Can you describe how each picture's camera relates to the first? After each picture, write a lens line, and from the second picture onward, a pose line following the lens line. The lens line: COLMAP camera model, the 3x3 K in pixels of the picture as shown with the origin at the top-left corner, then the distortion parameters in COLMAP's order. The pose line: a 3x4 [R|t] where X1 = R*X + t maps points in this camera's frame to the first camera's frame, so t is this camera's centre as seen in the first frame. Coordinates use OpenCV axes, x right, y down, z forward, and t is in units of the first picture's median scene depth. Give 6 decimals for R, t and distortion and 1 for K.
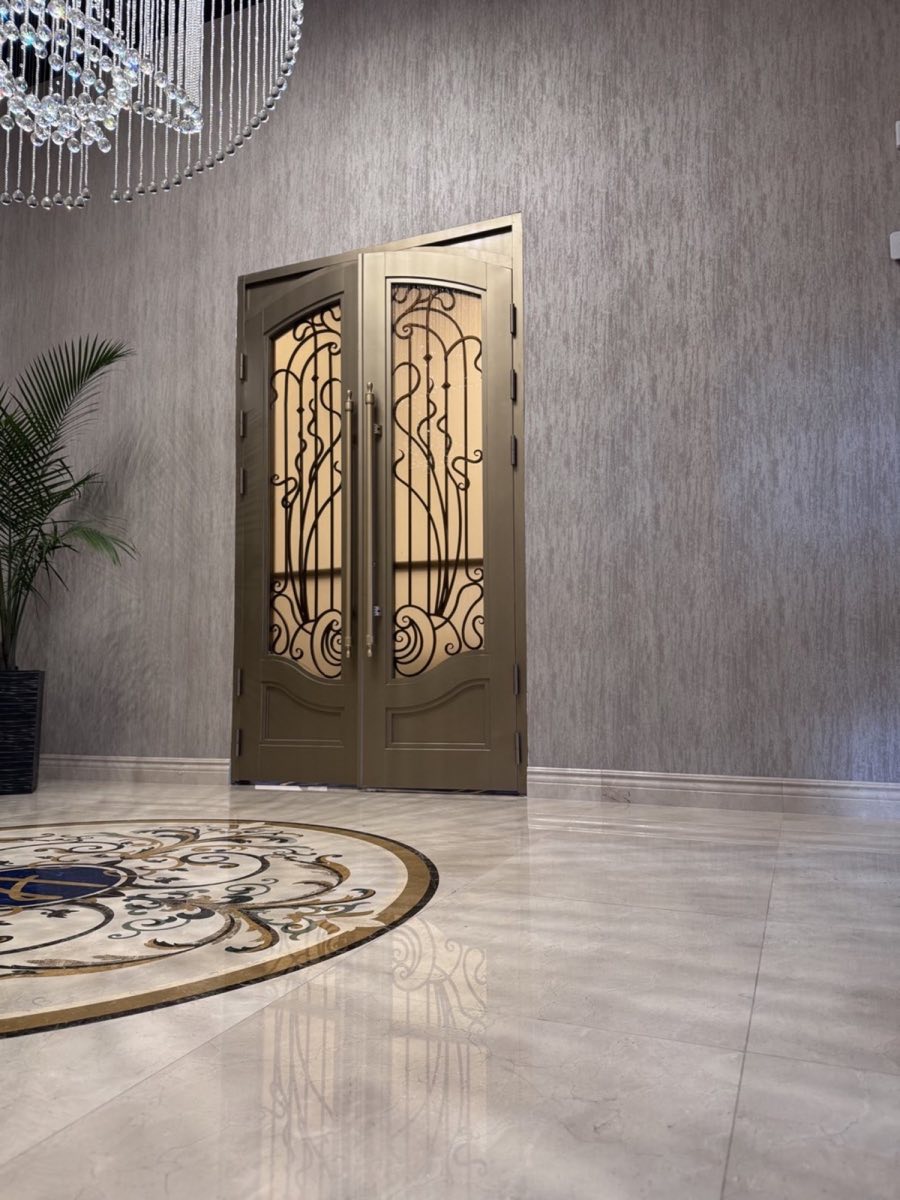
lens RADIAL K [[834.3, 0, 455.6], [0, 834.3, 608.7], [0, 0, 1]] dist [0.068895, -0.081430]
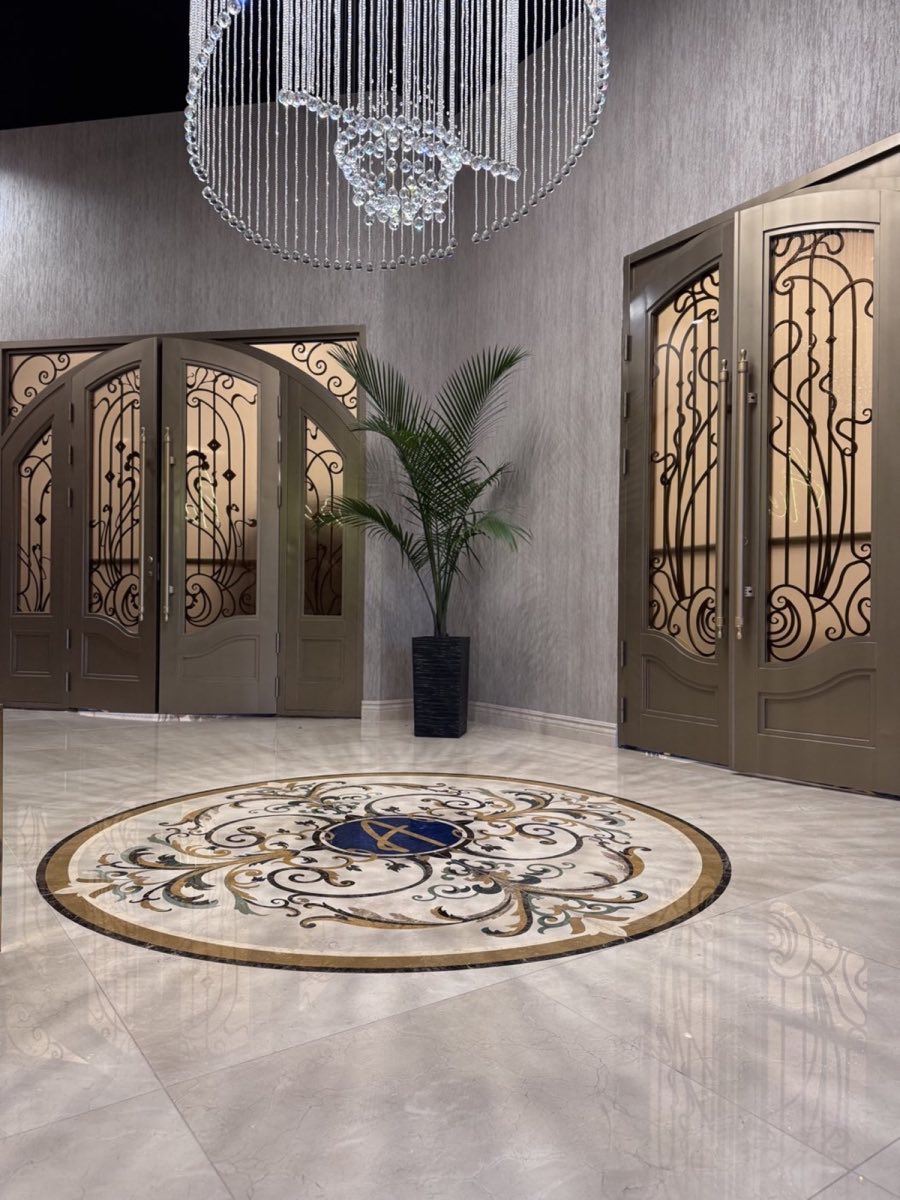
lens RADIAL K [[834.3, 0, 446.3], [0, 834.3, 605.2], [0, 0, 1]] dist [0.068895, -0.081430]
pose [[0.840398, 0.011146, -0.541856, 0.141502], [0.033960, 0.996741, 0.073174, -0.065227], [0.540905, -0.079897, 0.837280, -0.006570]]
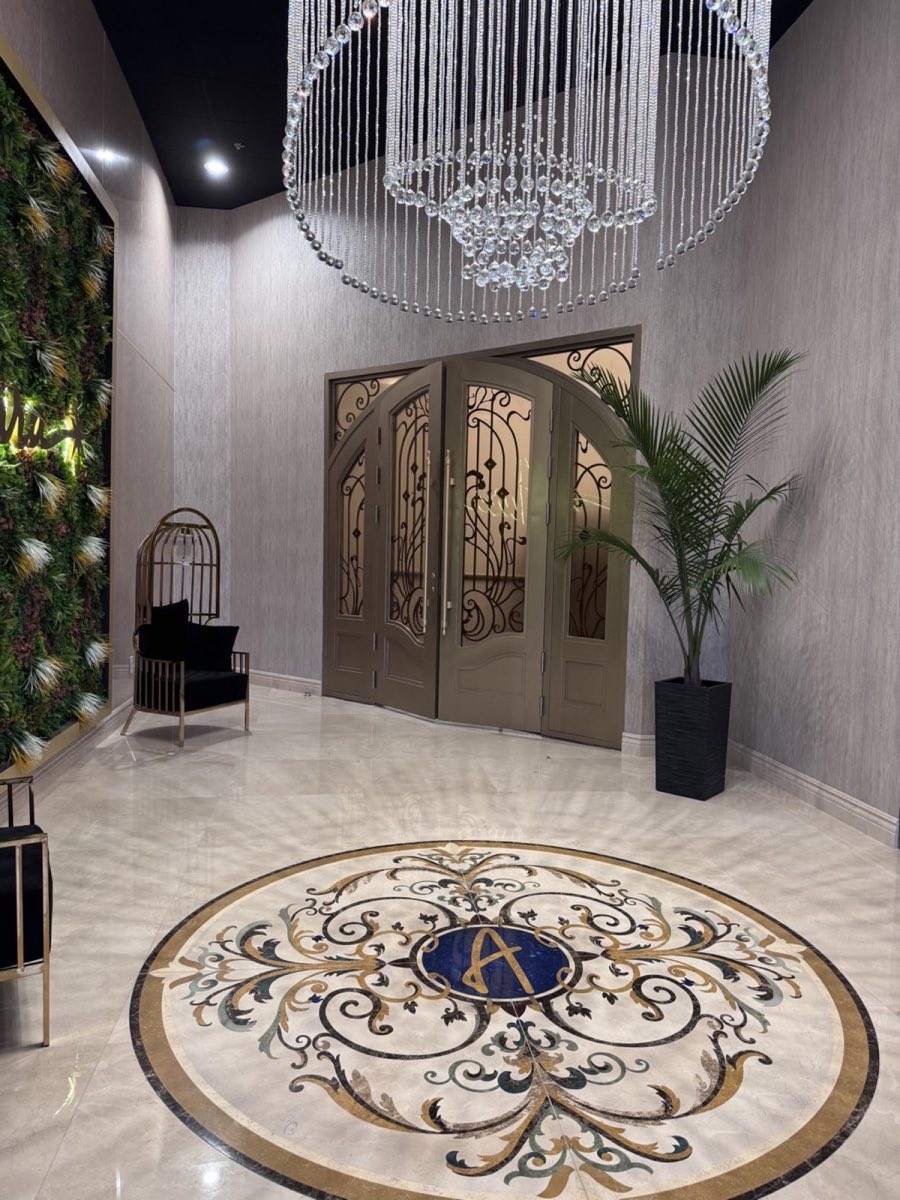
lens RADIAL K [[834.3, 0, 446.9], [0, 834.3, 602.4], [0, 0, 1]] dist [0.068895, -0.081430]
pose [[0.496242, 0.070835, -0.865290, 0.260149], [0.051146, 0.992550, 0.110585, -0.177719], [0.866677, -0.099133, 0.488922, 0.219468]]
